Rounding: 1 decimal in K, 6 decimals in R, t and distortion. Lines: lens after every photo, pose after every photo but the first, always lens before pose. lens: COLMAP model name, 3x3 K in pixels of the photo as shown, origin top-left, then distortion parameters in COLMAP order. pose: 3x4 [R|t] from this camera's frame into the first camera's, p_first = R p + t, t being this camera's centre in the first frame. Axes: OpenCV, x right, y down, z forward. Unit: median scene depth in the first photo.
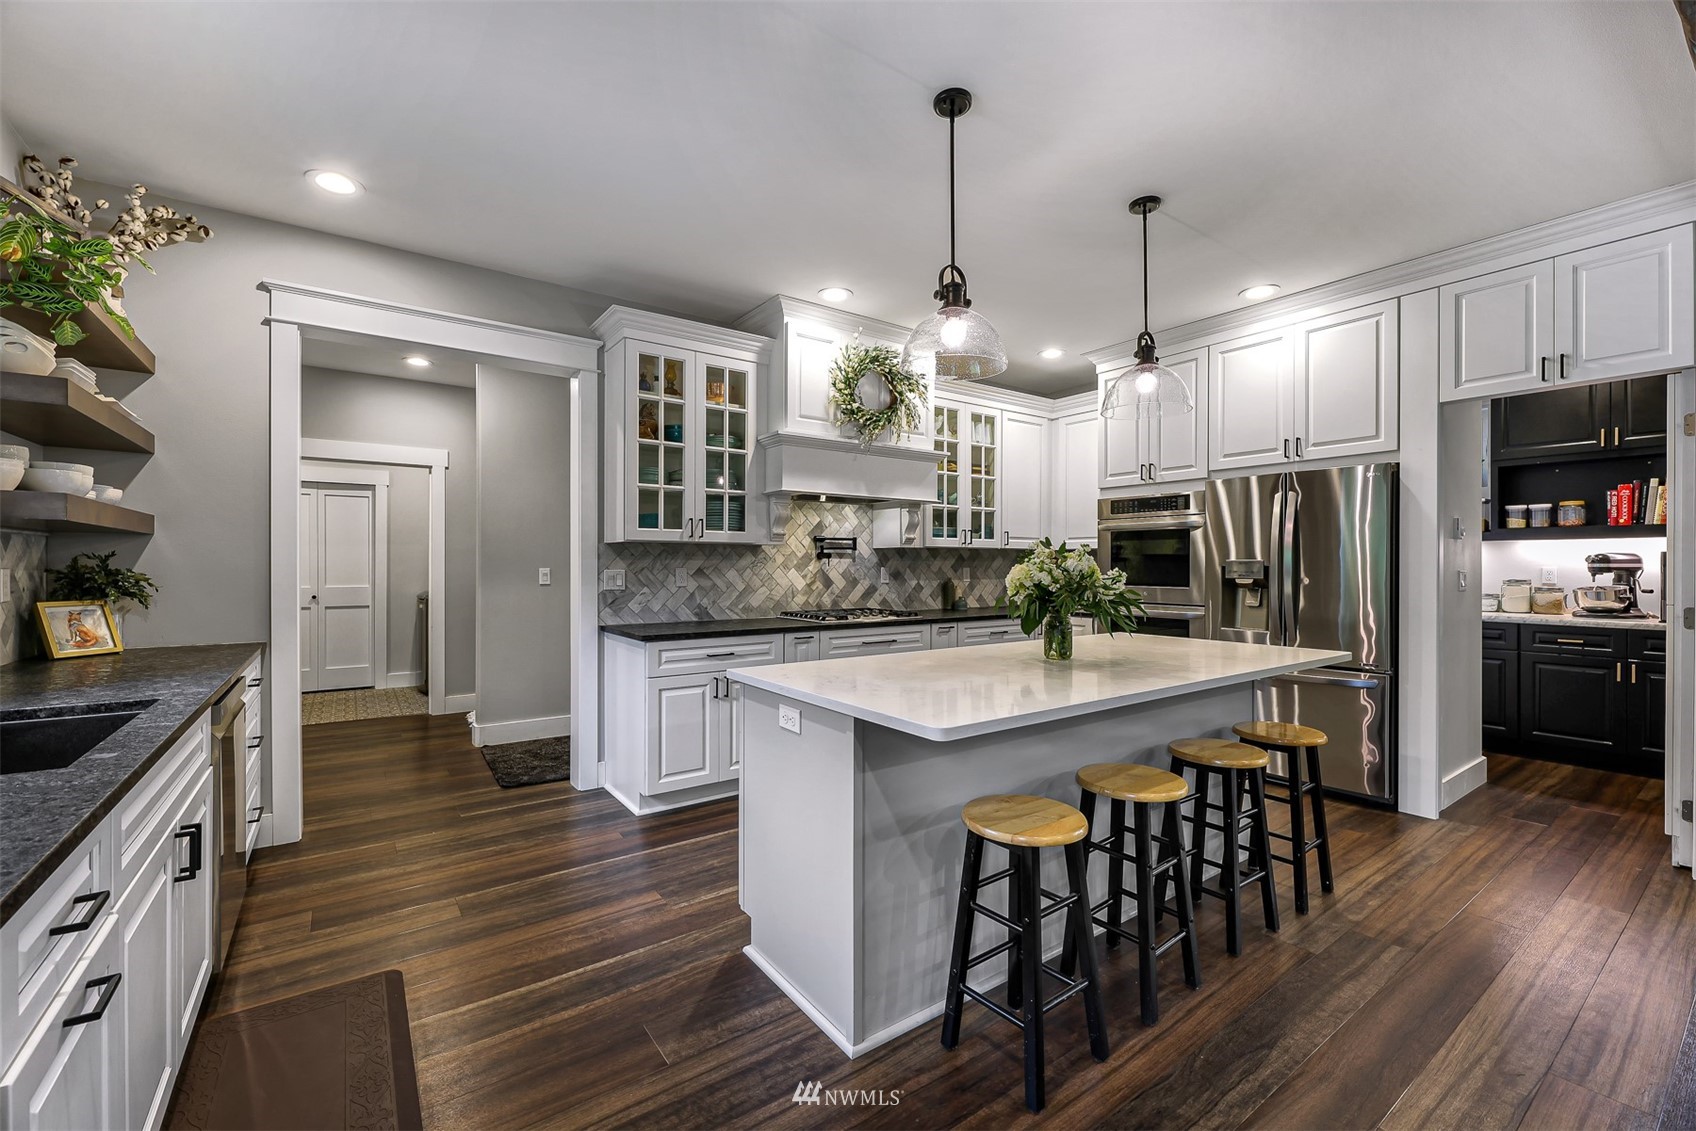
lens RADIAL K [[700.2, 0, 880.6], [0, 700.2, 565.9], [0, 0, 1]] dist [0.009188, -0.001169]
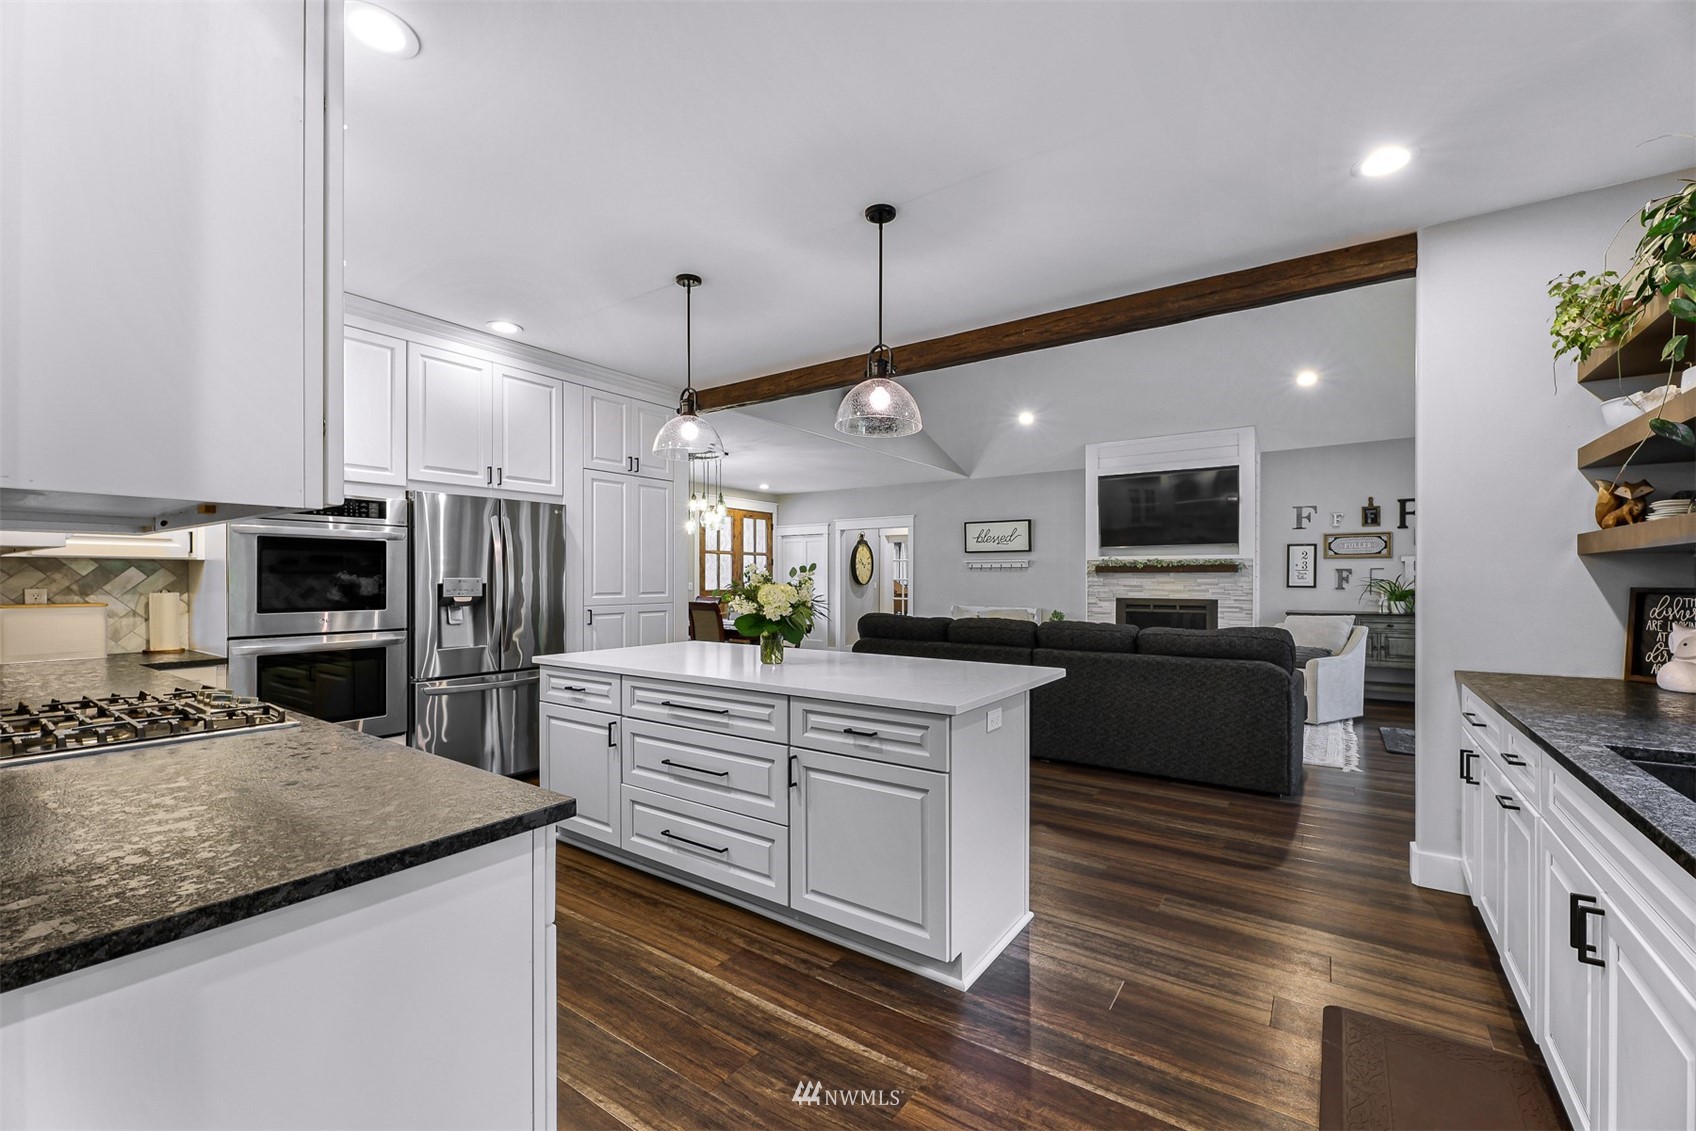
lens RADIAL K [[700.2, 0, 804.0], [0, 700.2, 583.0], [0, 0, 1]] dist [0.009188, -0.001169]
pose [[-0.267784, -0.007122, 0.963453, -0.740186], [0.000105, 0.999972, 0.007421, -0.011869], [-0.963479, 0.002089, -0.267776, 1.026873]]
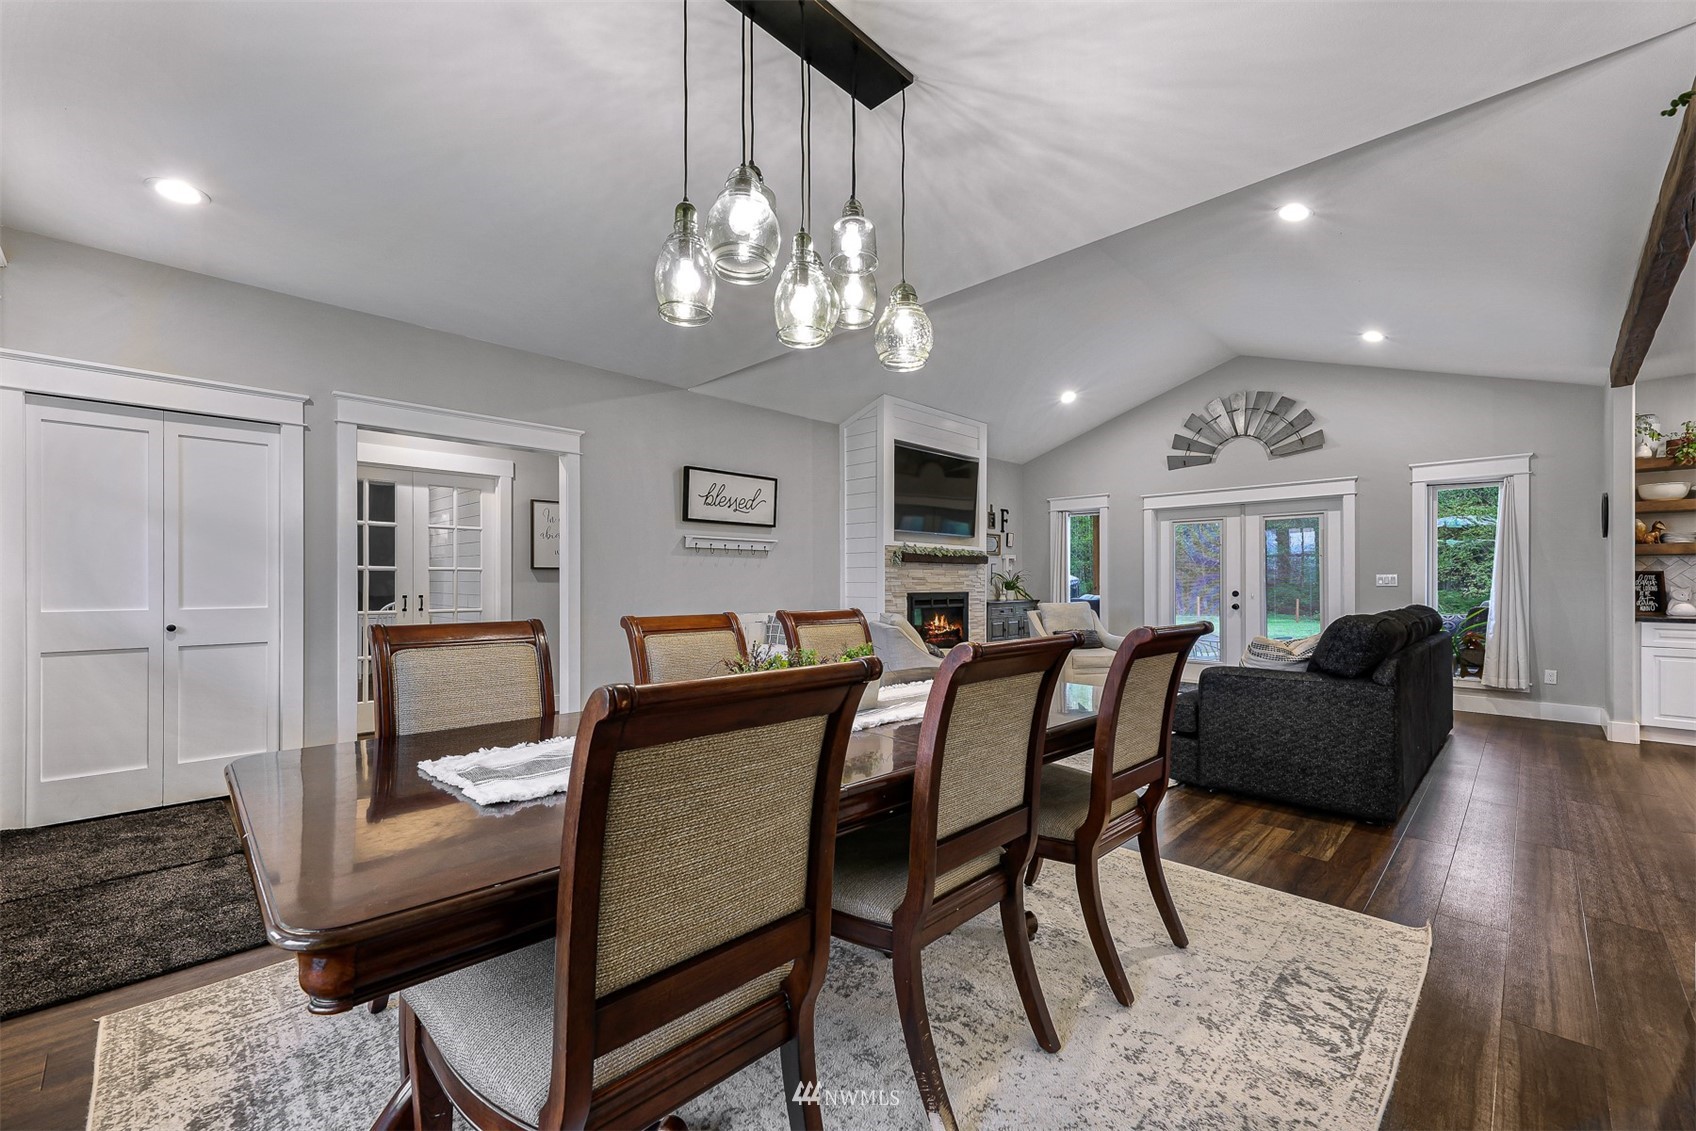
lens RADIAL K [[700.2, 0, 813.0], [0, 700.2, 581.6], [0, 0, 1]] dist [0.009188, -0.001169]
pose [[-0.991285, -0.001366, -0.131727, 1.676220], [-0.001319, 0.999999, -0.000446, 0.025081], [0.131728, -0.000268, -0.991286, 1.246700]]
